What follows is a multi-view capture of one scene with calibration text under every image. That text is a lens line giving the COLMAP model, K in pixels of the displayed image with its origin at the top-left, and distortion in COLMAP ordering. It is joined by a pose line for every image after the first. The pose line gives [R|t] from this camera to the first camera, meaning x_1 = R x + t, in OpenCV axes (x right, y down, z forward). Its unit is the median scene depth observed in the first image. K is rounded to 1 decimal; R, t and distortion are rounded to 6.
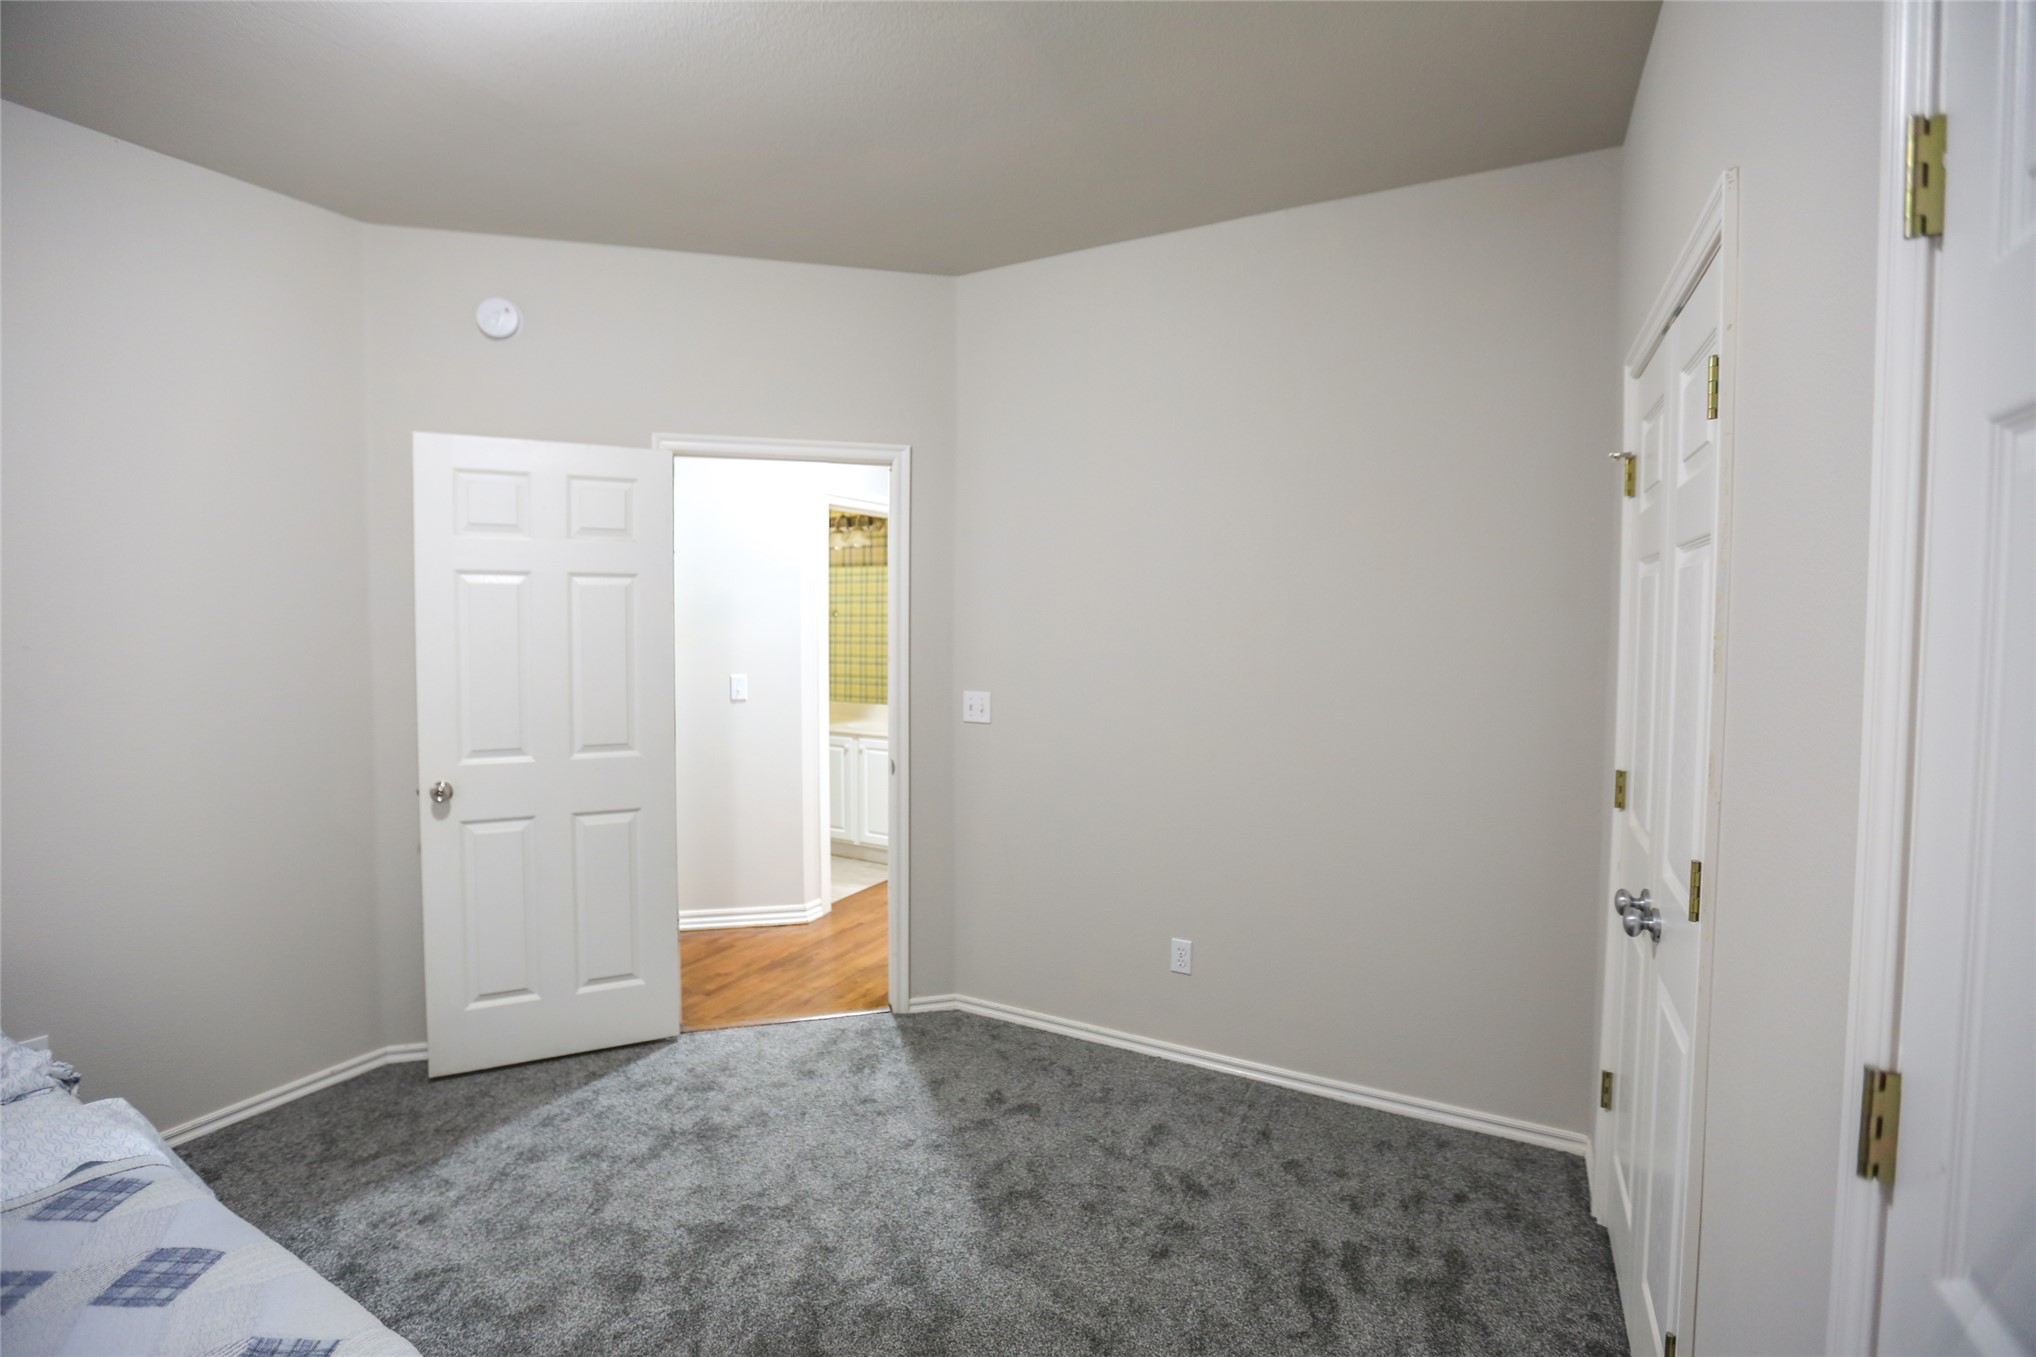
lens RADIAL K [[926.7, 0, 1033.2], [0, 926.7, 666.6], [0, 0, 1]] dist [-0.046527, 0.012103]
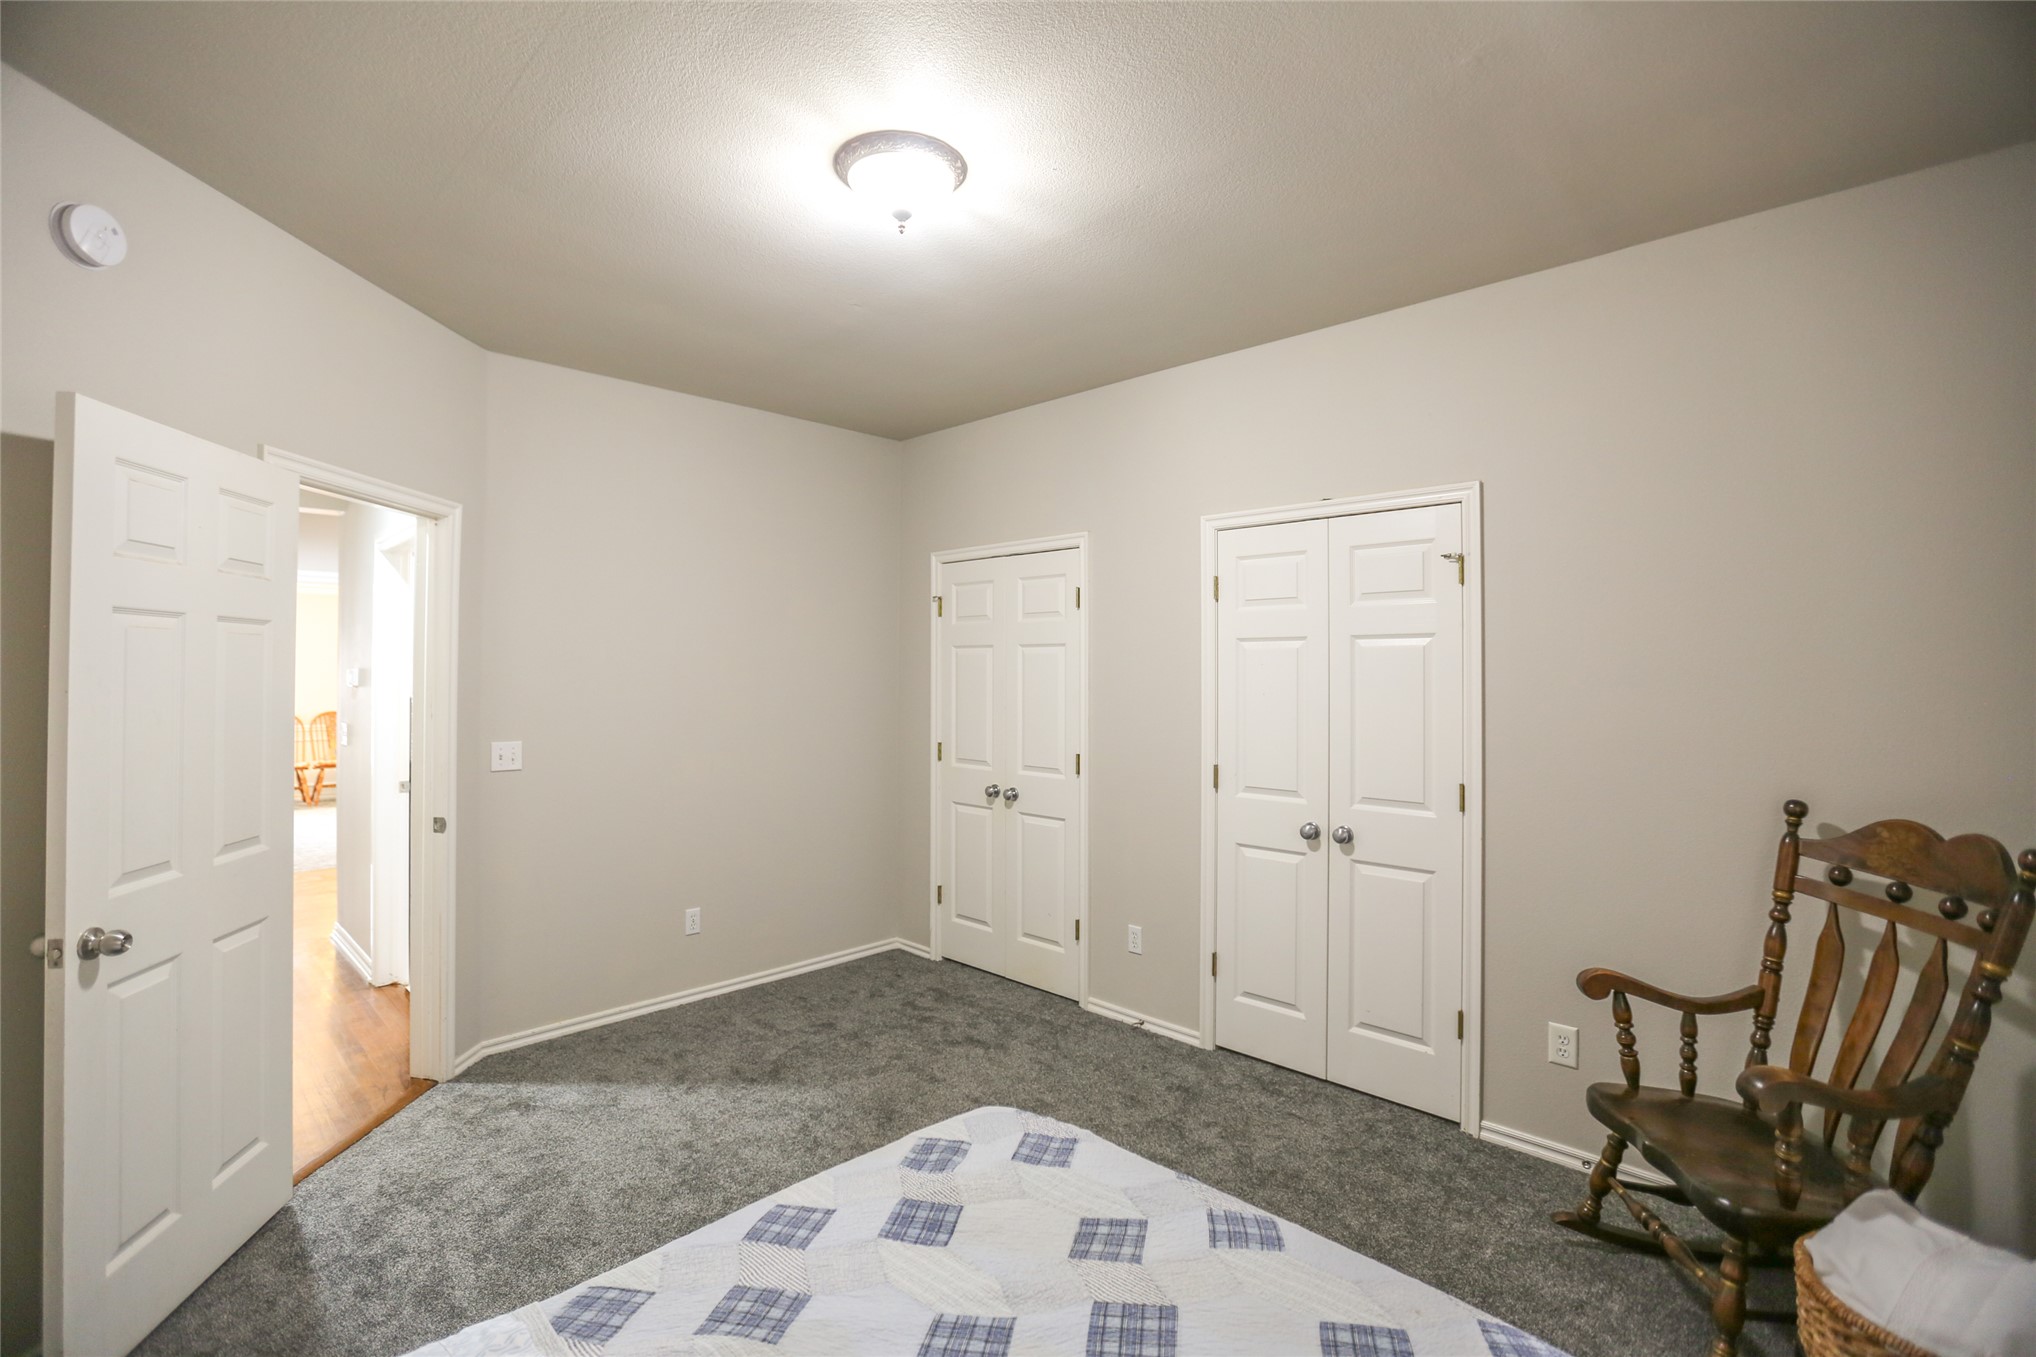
lens RADIAL K [[926.7, 0, 1015.3], [0, 926.7, 667.6], [0, 0, 1]] dist [-0.046527, 0.012103]
pose [[0.262321, 0.001310, 0.964980, -1.067777], [0.051177, 0.998573, -0.015268, -0.014246], [-0.963623, 0.053390, 0.261880, 0.177945]]
